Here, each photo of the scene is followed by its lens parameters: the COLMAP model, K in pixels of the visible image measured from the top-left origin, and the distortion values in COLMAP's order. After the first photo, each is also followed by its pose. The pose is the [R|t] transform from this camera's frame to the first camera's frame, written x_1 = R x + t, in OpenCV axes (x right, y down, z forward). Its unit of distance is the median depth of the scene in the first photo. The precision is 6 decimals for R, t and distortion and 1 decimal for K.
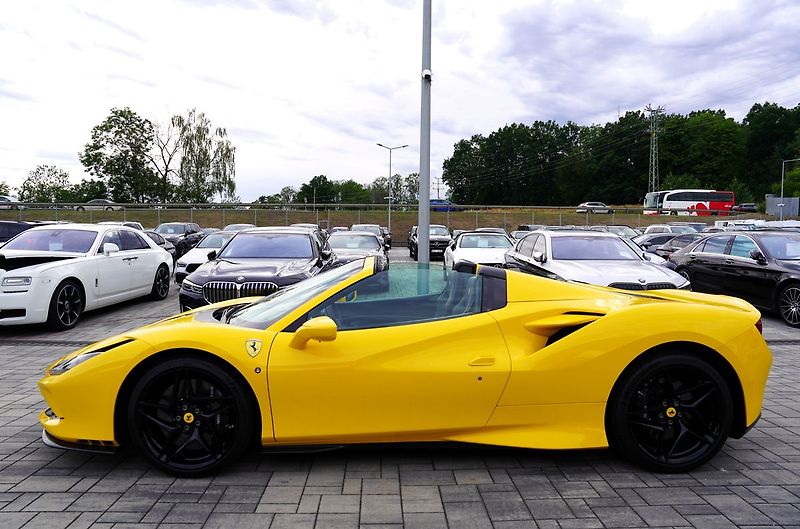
lens RADIAL K [[554.3, 0, 398.1], [0, 554.3, 249.9], [0, 0, 1]] dist [-0.121655, 0.081309]
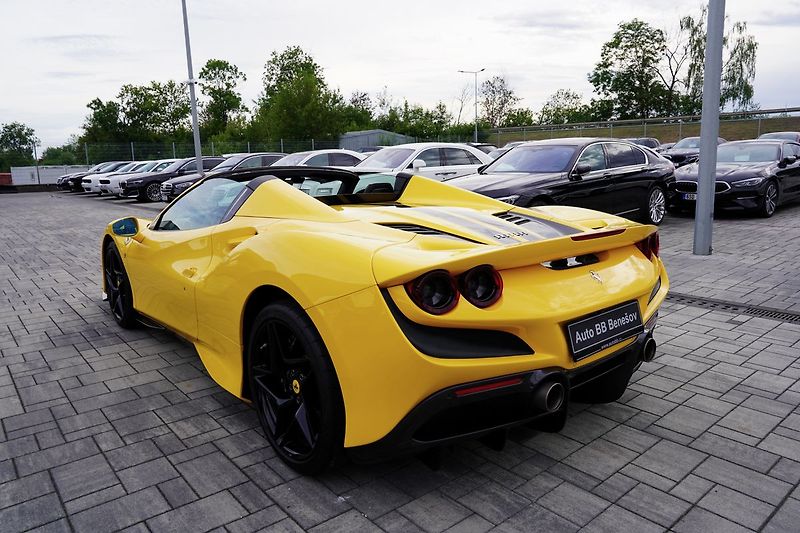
lens RADIAL K [[561.2, 0, 404.7], [0, 561.2, 265.5], [0, 0, 1]] dist [-0.097773, 0.082149]
pose [[0.626343, 0.124050, -0.769614, 0.332429], [0.011871, 0.985625, 0.168530, 0.007527], [0.779457, -0.114694, 0.615867, 0.198474]]
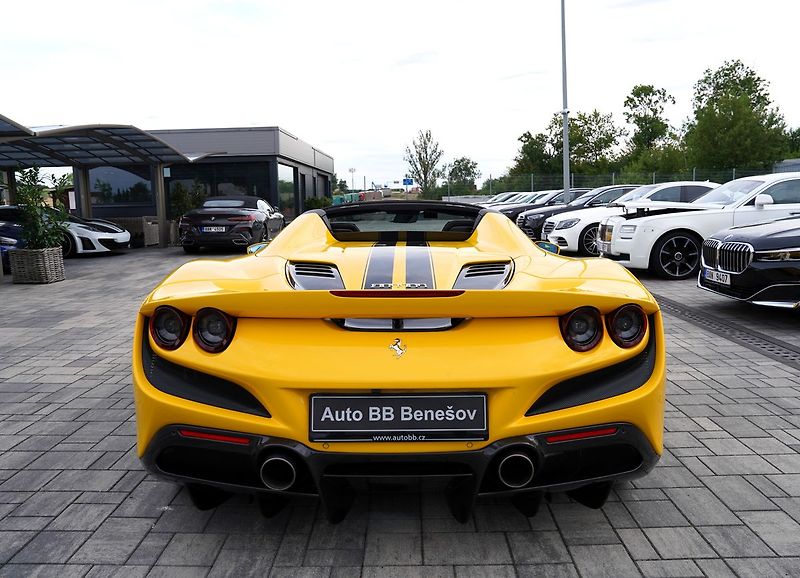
lens RADIAL K [[600.7, 0, 414.1], [0, 600.7, 291.3], [0, 0, 1]] dist [-0.103922, 0.083746]
pose [[-0.024175, 0.142499, -0.989500, 0.387325], [0.000550, 0.989791, 0.142528, 0.006644], [0.999708, 0.002902, -0.024006, 0.392024]]
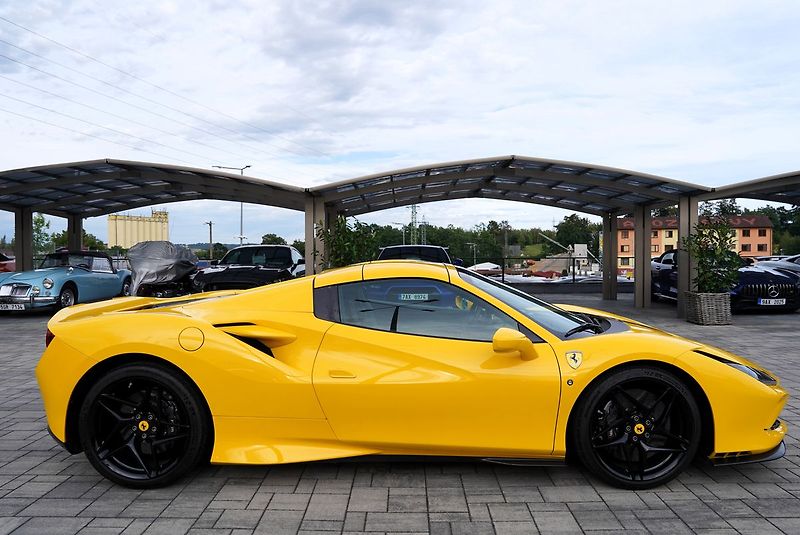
lens RADIAL K [[583.1, 0, 398.0], [0, 583.1, 250.4], [0, 0, 1]] dist [-0.112835, 0.085698]
pose [[-0.998974, -0.002764, 0.045196, -0.003498], [-0.002467, 0.999975, 0.006619, -0.006806], [-0.045213, 0.006500, -0.998956, 0.761205]]
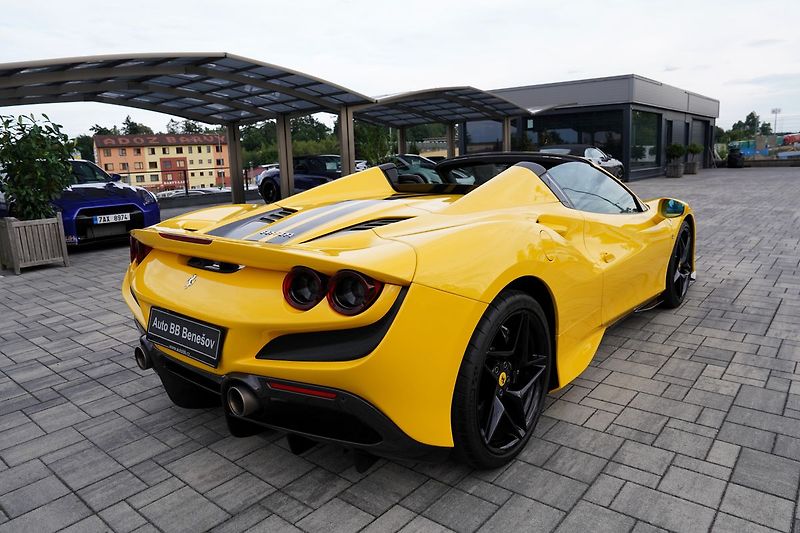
lens RADIAL K [[553.1, 0, 400.5], [0, 553.1, 269.2], [0, 0, 1]] dist [-0.104380, 0.086699]
pose [[-0.665003, 0.165859, -0.728191, 0.311010], [0.024874, 0.979406, 0.200362, 0.005326], [0.746426, 0.115128, -0.655434, 0.571525]]
